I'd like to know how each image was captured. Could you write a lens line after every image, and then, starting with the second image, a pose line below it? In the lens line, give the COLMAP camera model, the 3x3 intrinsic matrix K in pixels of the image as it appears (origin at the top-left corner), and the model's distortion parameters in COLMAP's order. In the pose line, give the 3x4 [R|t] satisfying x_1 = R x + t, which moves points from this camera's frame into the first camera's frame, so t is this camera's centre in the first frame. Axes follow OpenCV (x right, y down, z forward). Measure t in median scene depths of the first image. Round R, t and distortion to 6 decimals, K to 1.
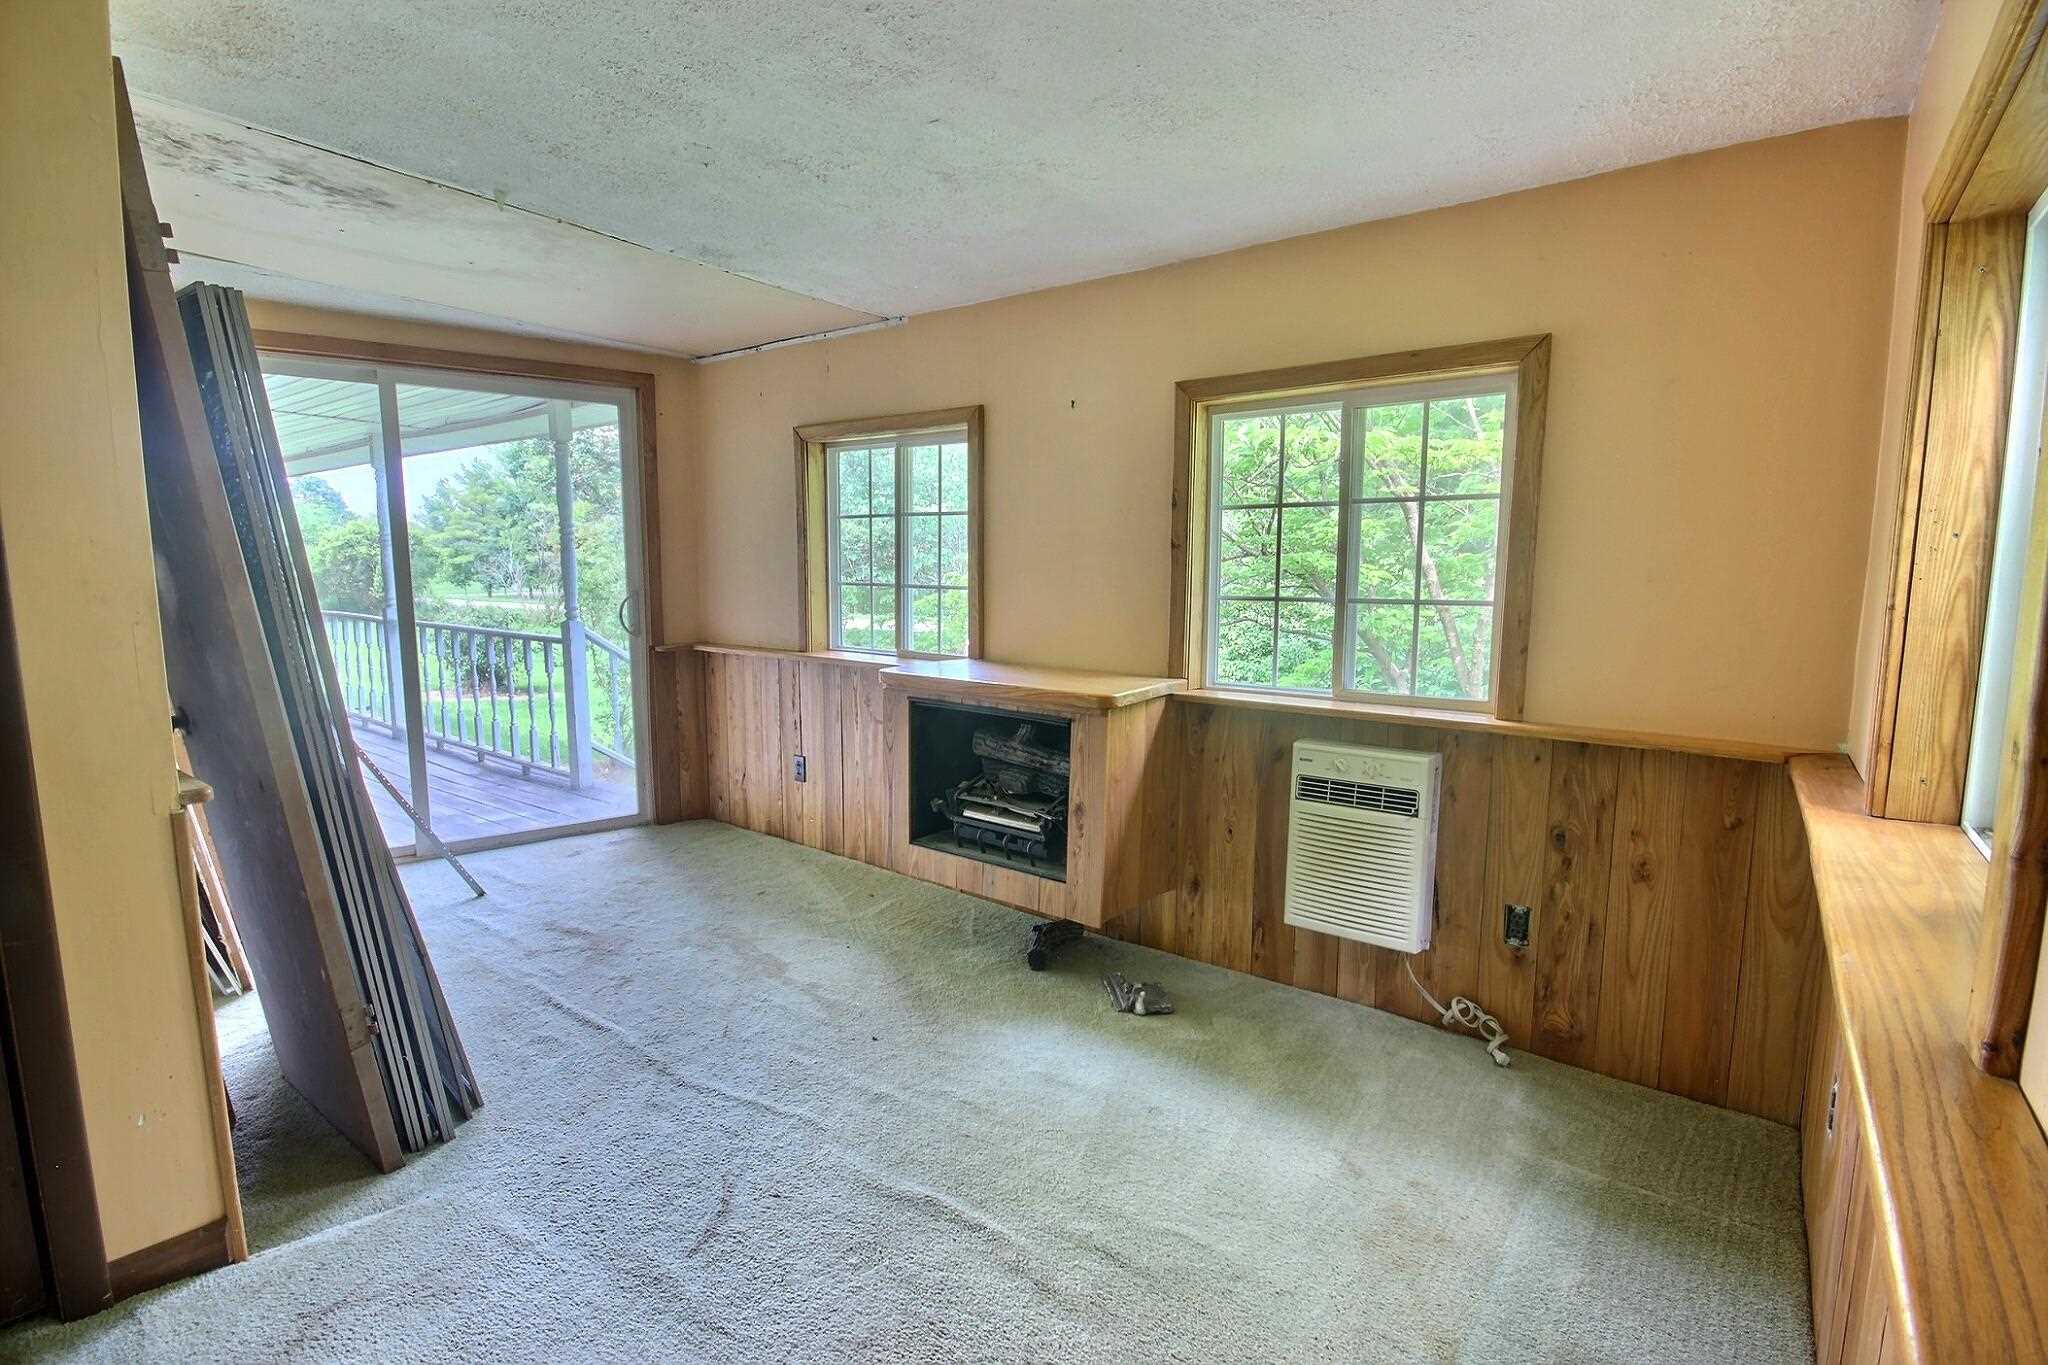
lens RADIAL K [[947.0, 0, 1033.6], [0, 947.0, 685.8], [0, 0, 1]] dist [-0.004747, -0.001094]
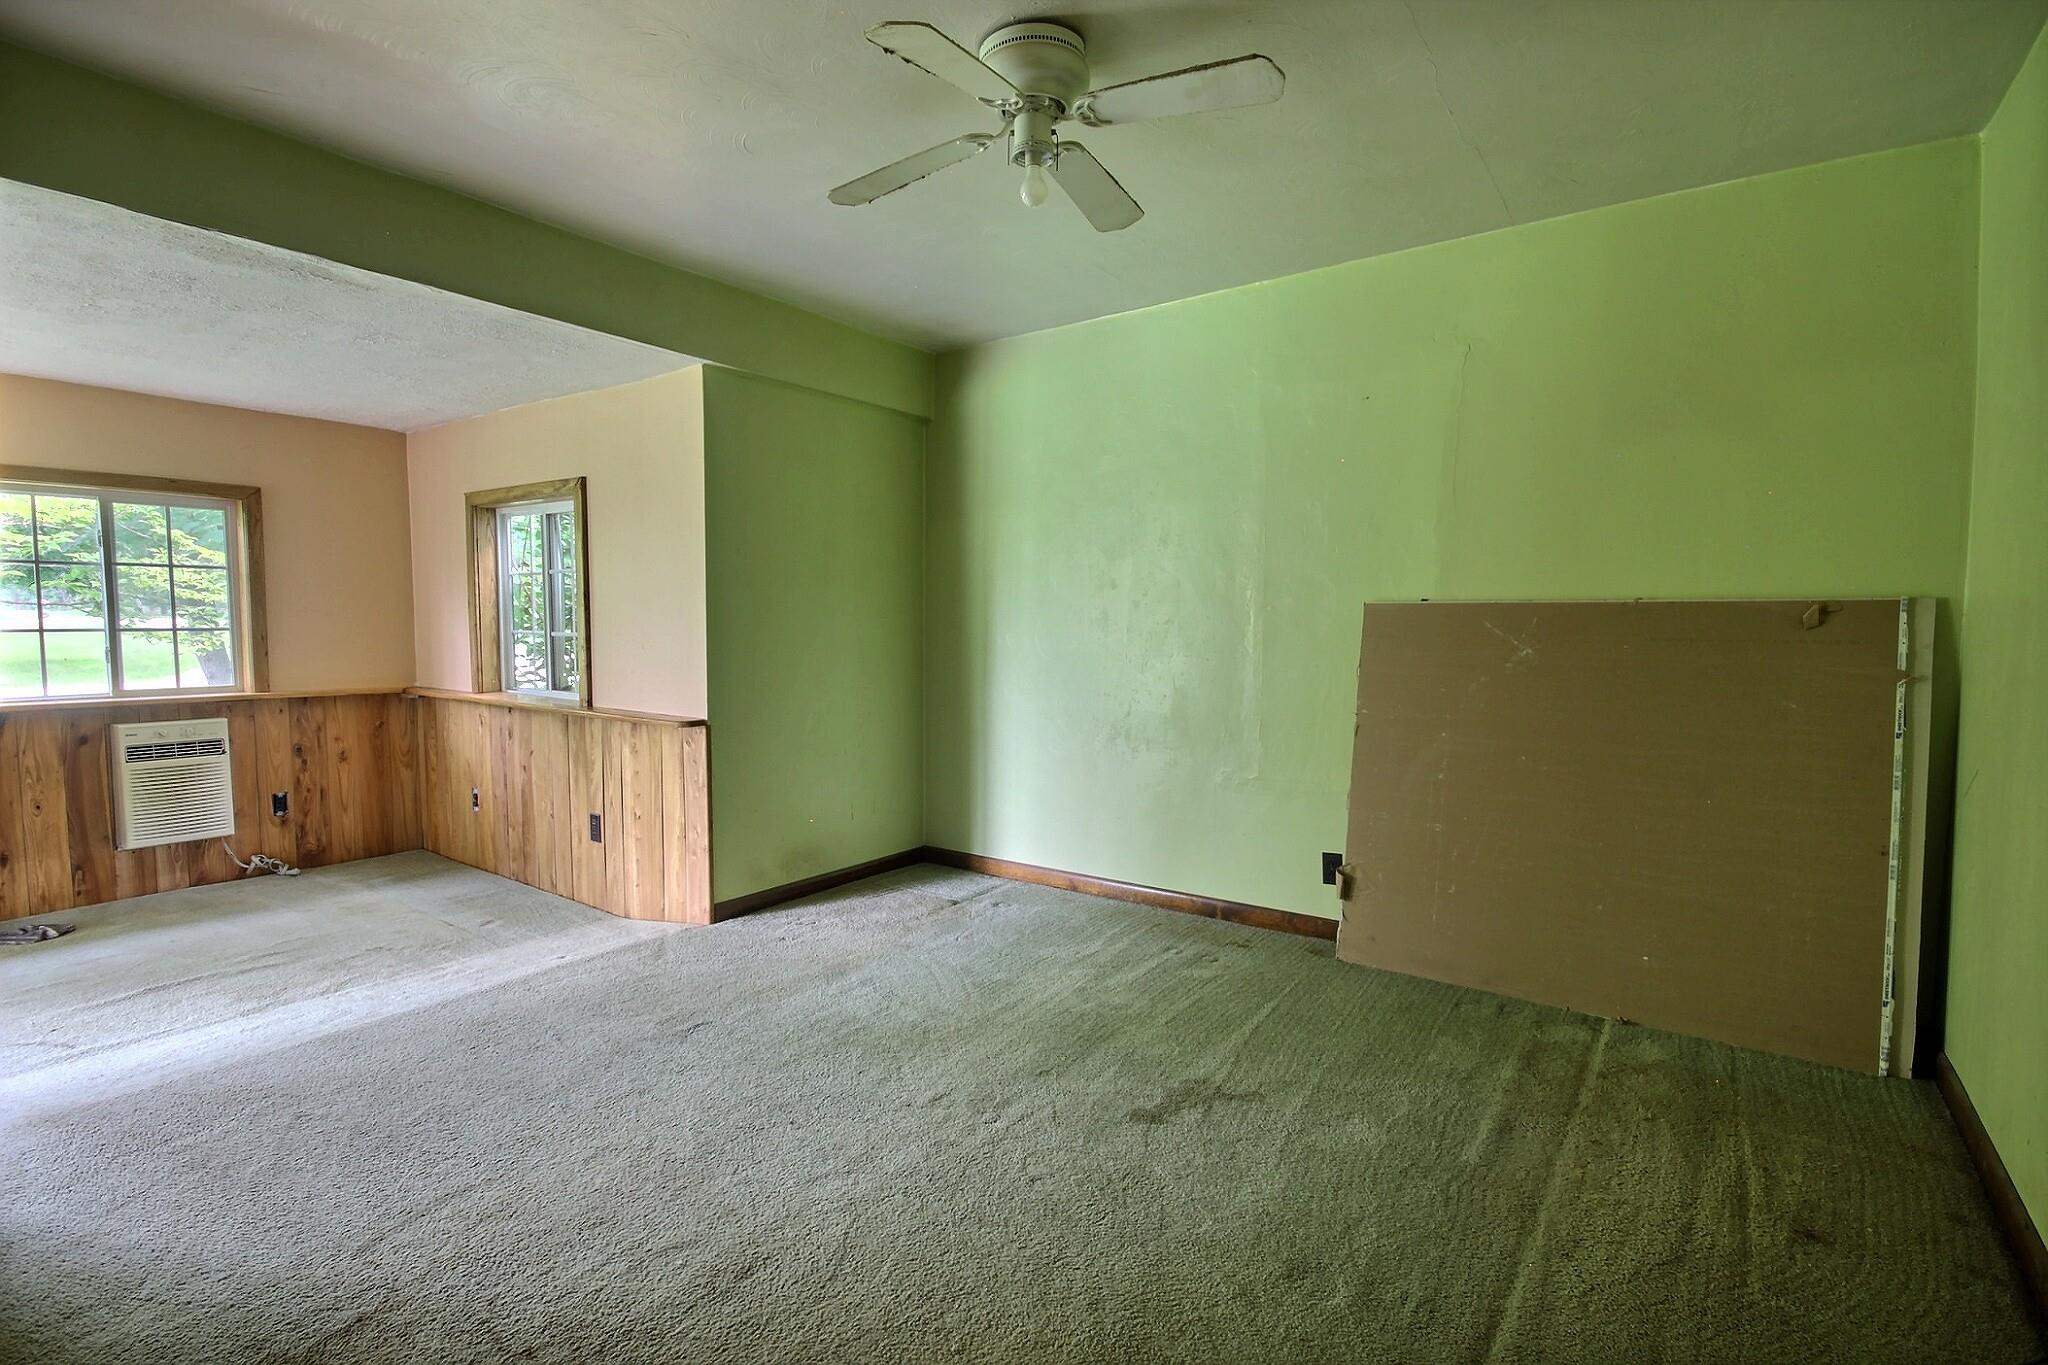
lens RADIAL K [[947.0, 0, 1033.6], [0, 947.0, 685.8], [0, 0, 1]] dist [-0.004747, -0.001094]
pose [[-0.051129, -0.067907, 0.996381, -1.368205], [0.119451, 0.990108, 0.073609, 0.066780], [-0.991523, 0.122782, -0.042512, -0.396566]]
